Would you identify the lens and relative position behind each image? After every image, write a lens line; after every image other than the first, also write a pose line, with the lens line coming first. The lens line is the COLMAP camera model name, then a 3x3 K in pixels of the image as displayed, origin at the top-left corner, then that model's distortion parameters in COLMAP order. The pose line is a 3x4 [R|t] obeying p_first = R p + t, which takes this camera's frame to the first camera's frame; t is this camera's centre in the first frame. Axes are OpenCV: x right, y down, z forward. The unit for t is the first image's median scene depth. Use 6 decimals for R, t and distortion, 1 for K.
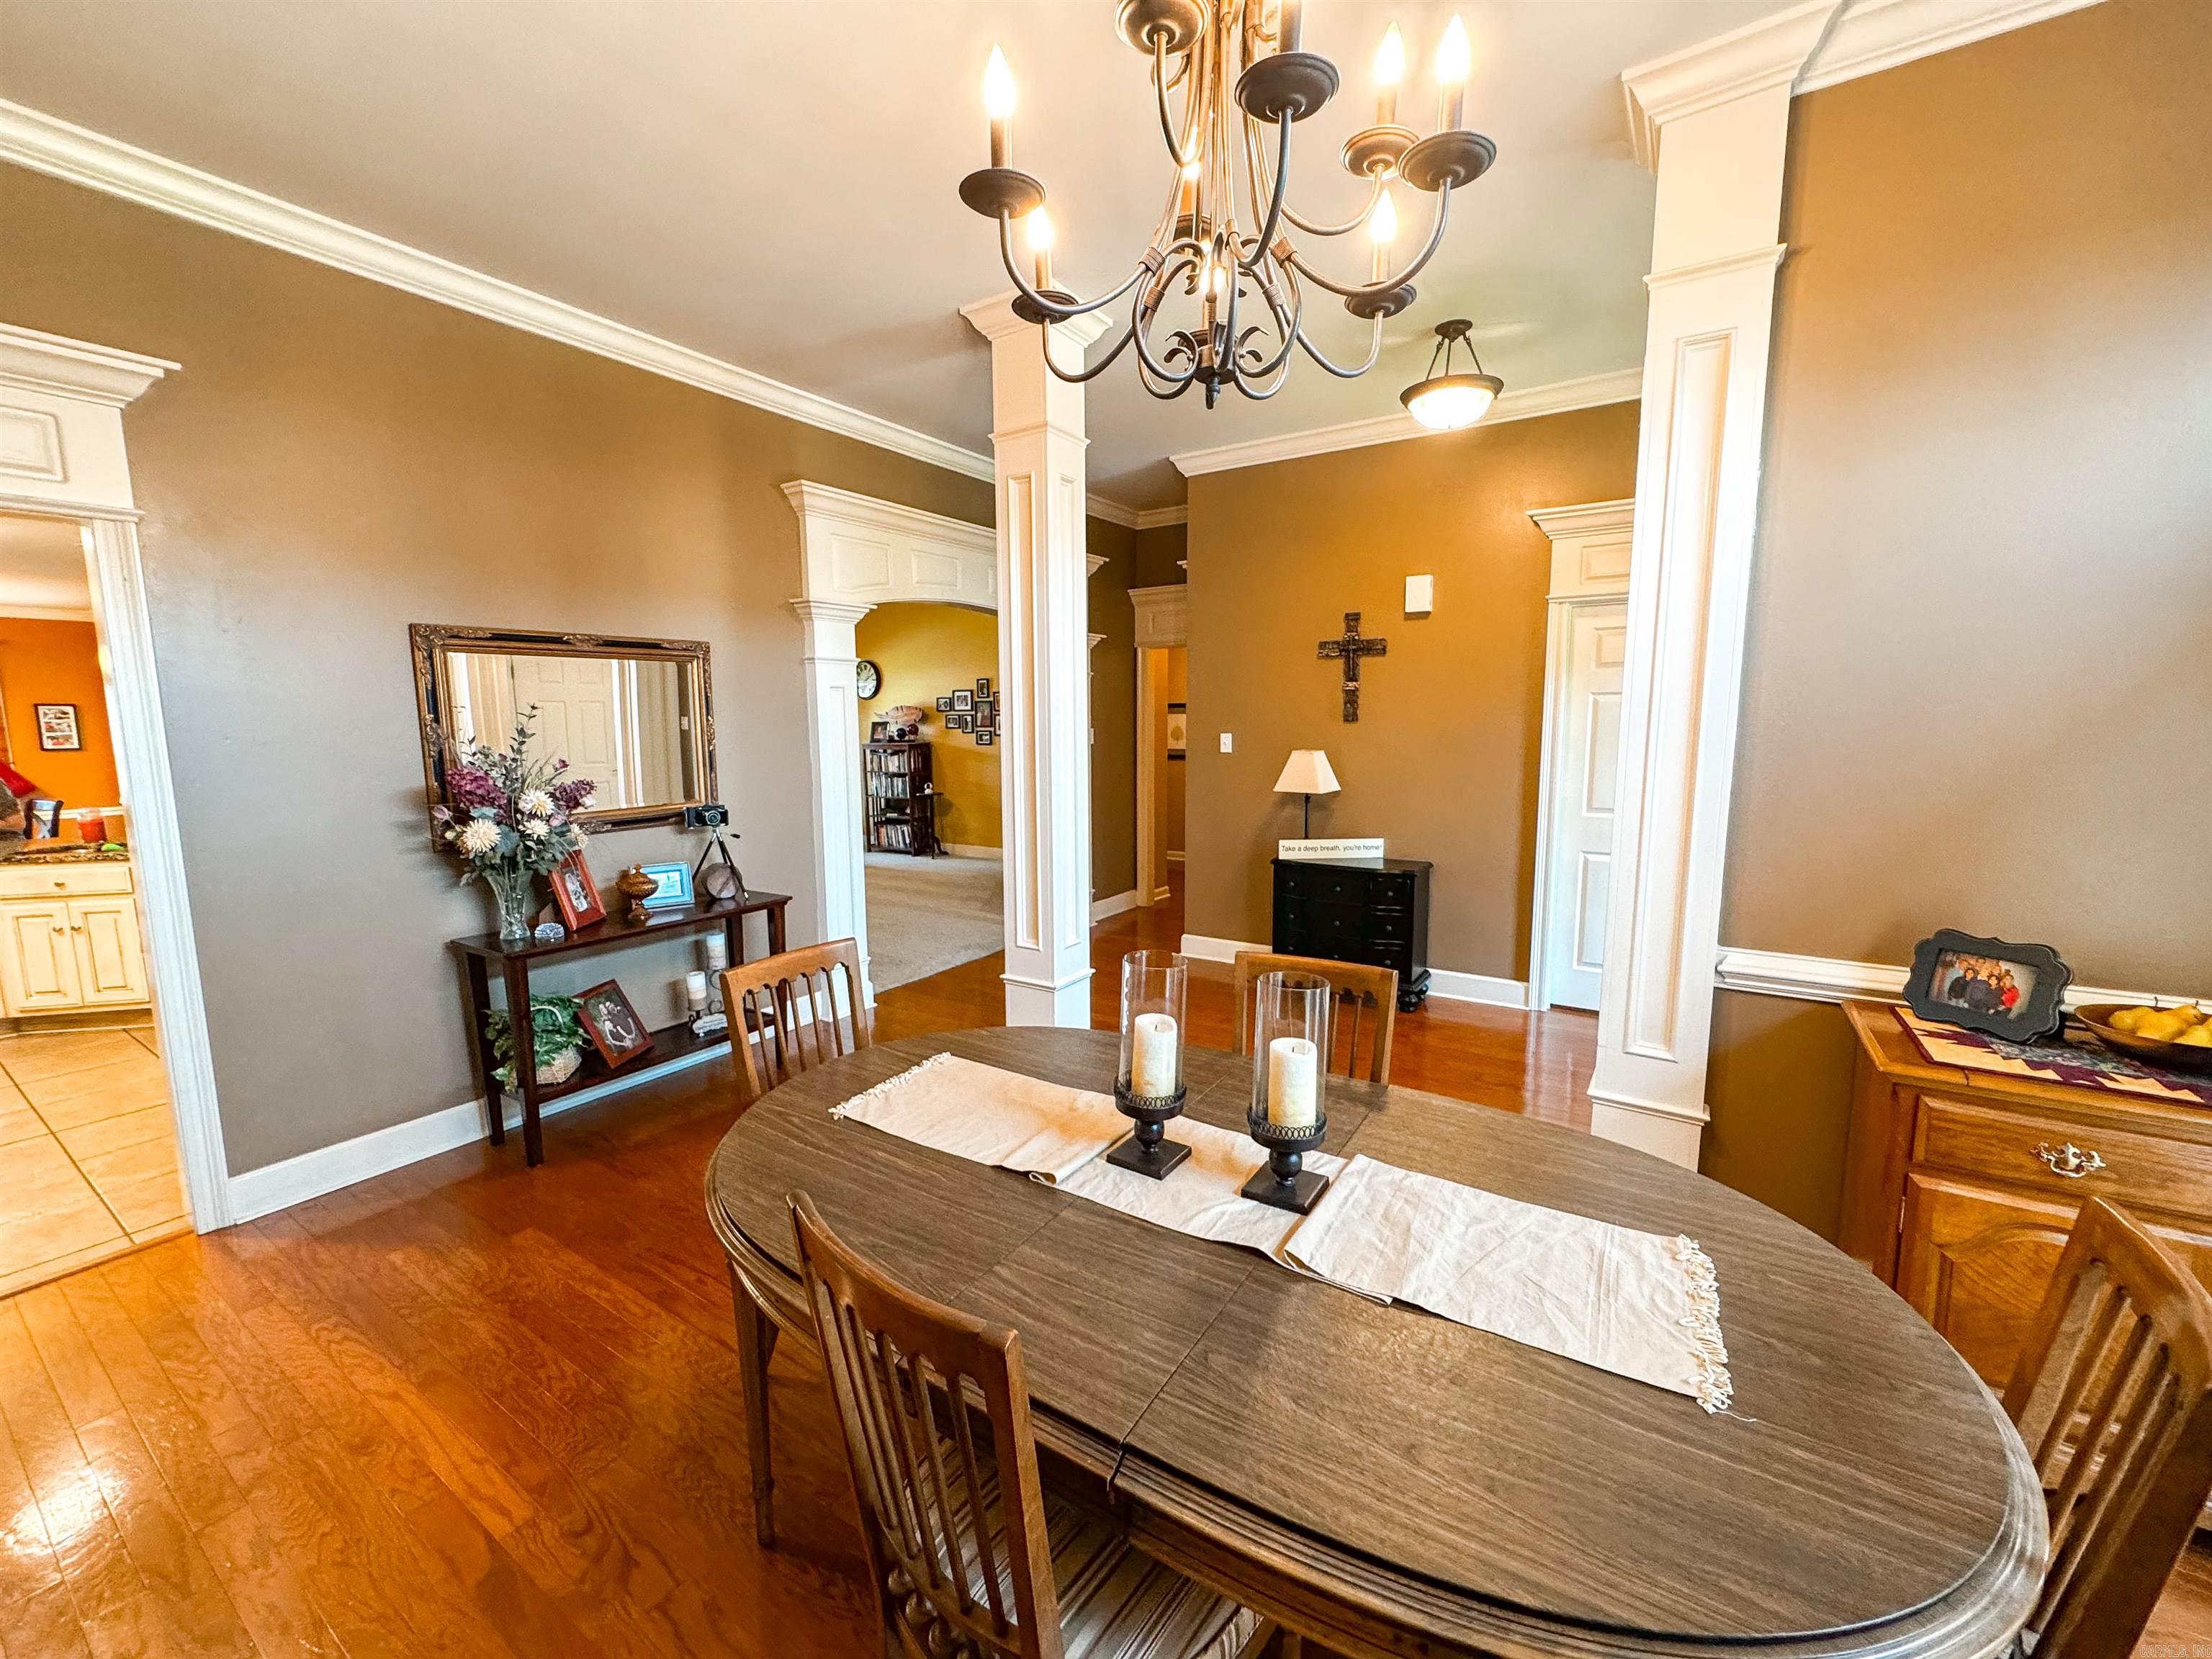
lens RADIAL K [[884.3, 0, 1107.6], [0, 884.3, 818.0], [0, 0, 1]] dist [-0.001090, 0.000435]
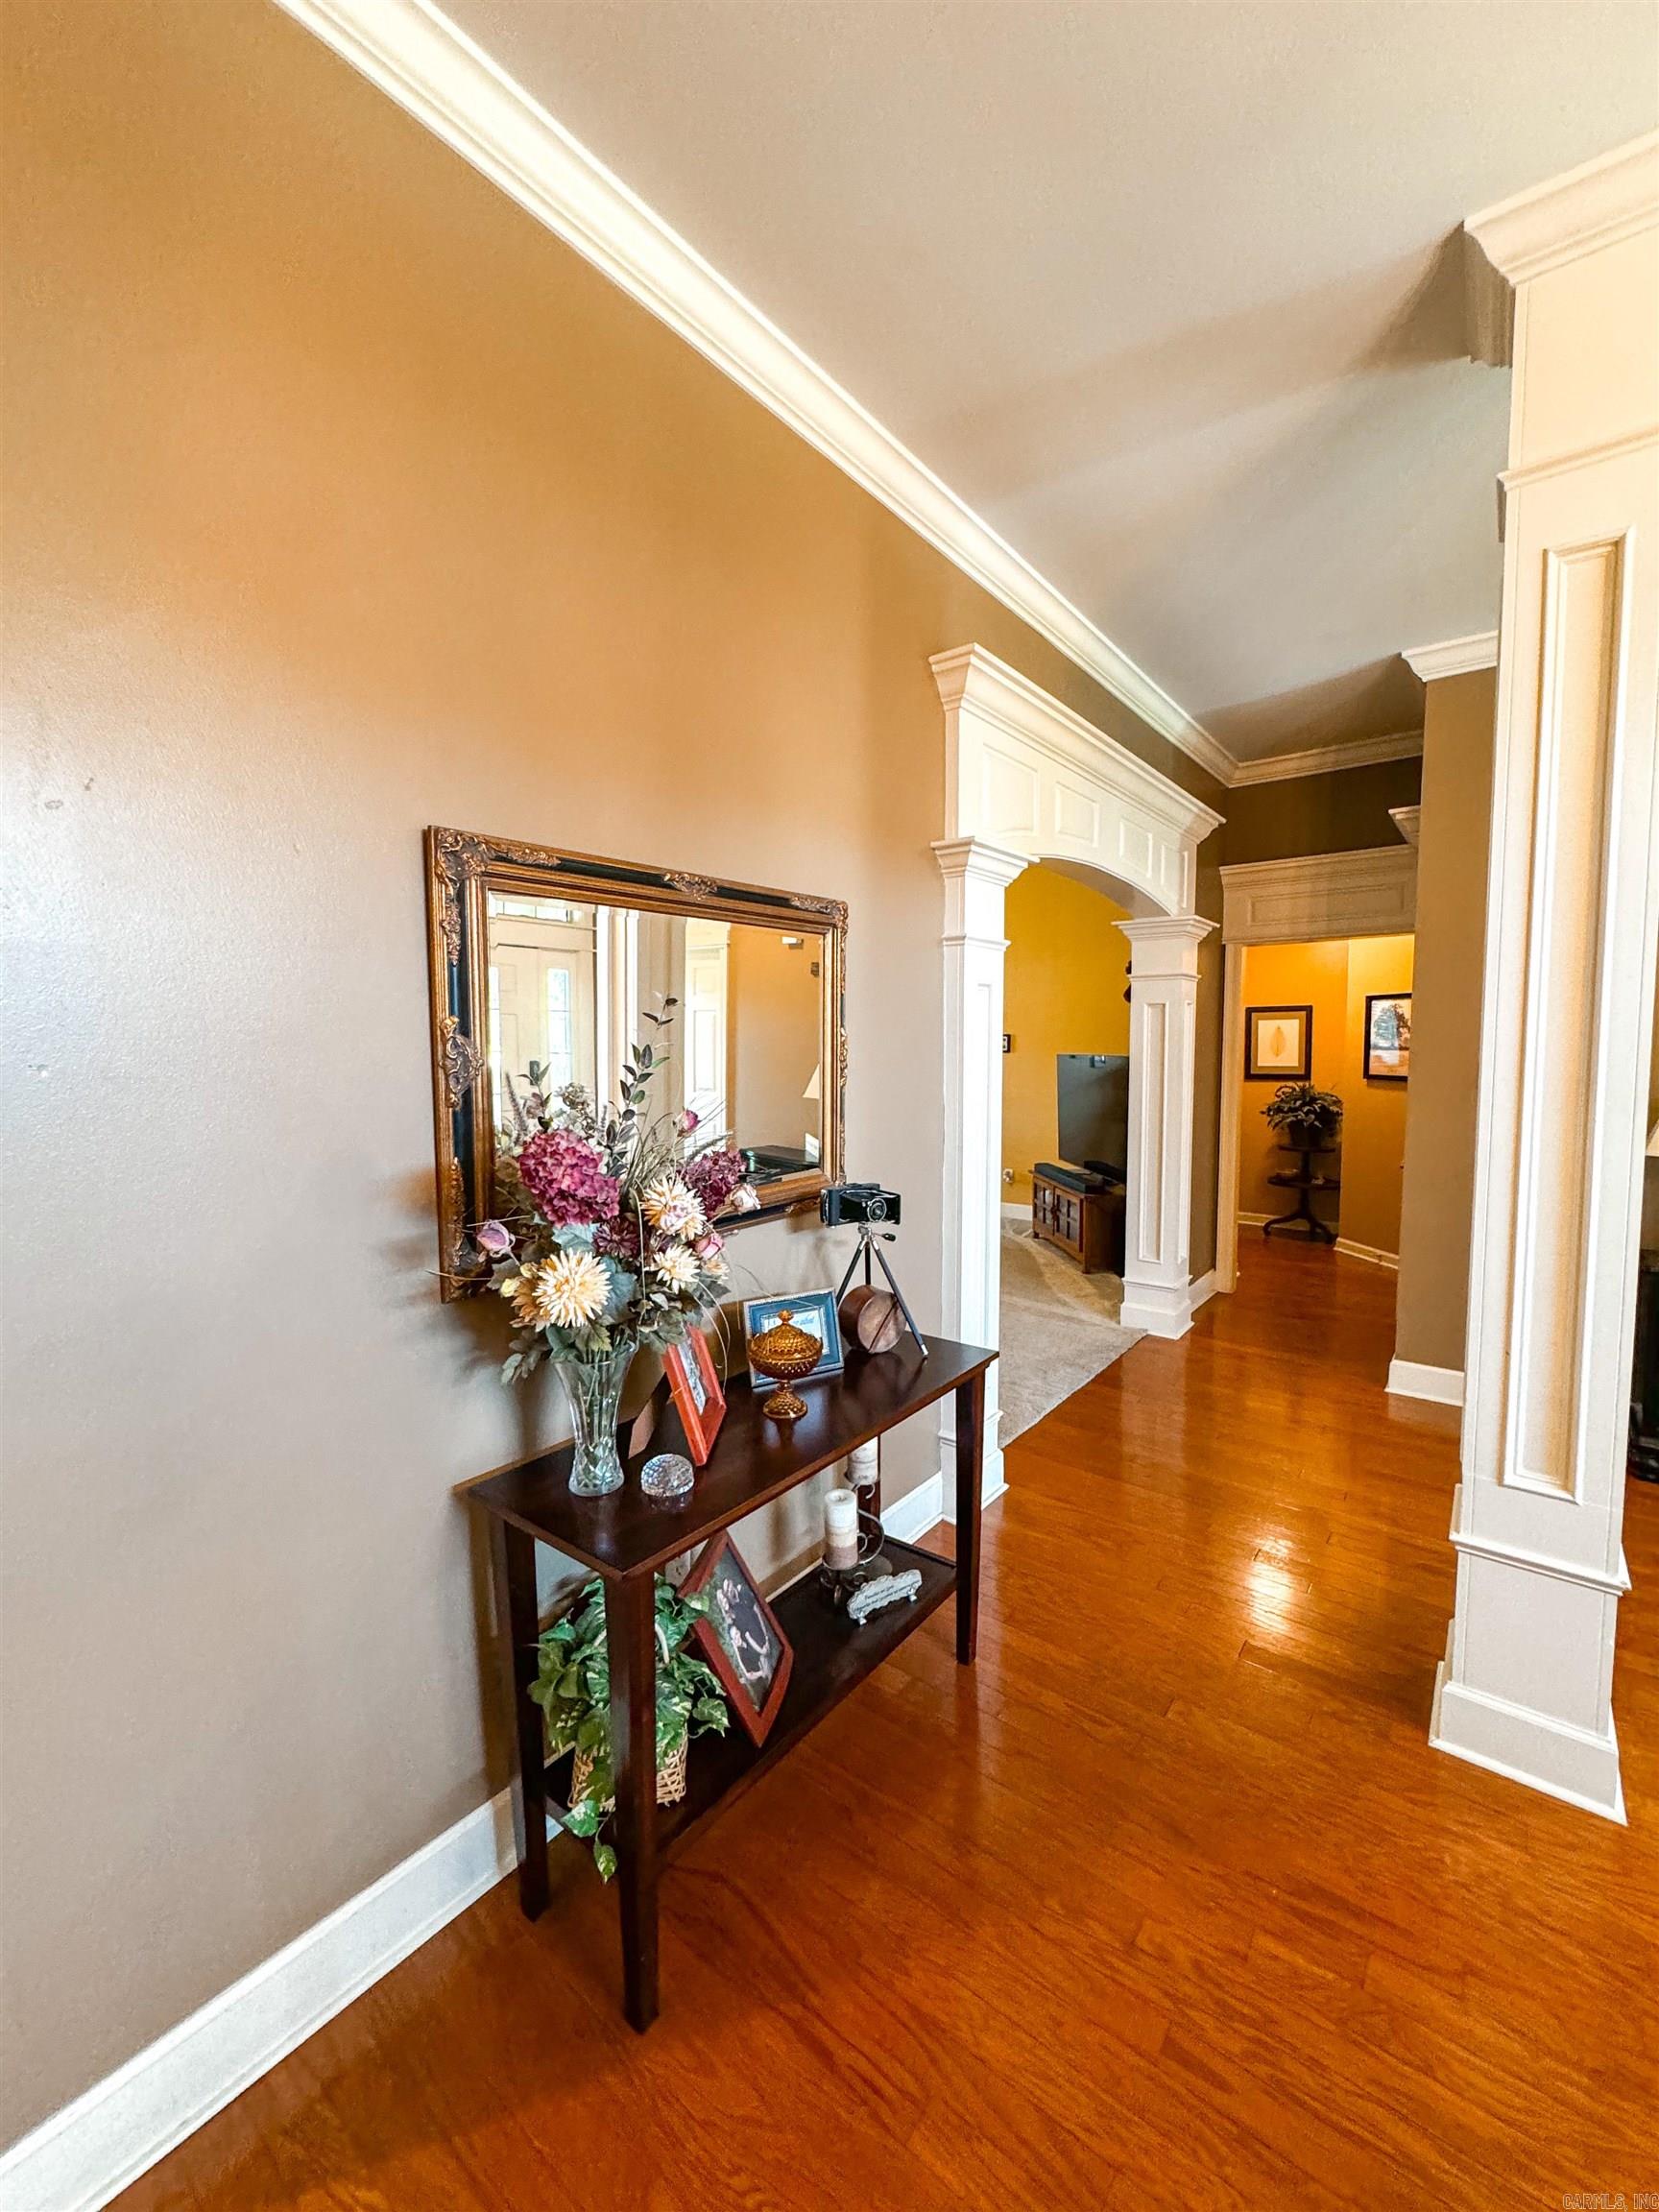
lens RADIAL K [[884.3, 0, 840.3], [0, 884.3, 1096.6], [0, 0, 1]] dist [-0.001090, 0.000435]
pose [[0.996341, 0.013114, -0.084457, -0.498236], [-0.017056, 0.998791, -0.046113, -0.053166], [0.083751, 0.047385, 0.995359, 0.522993]]
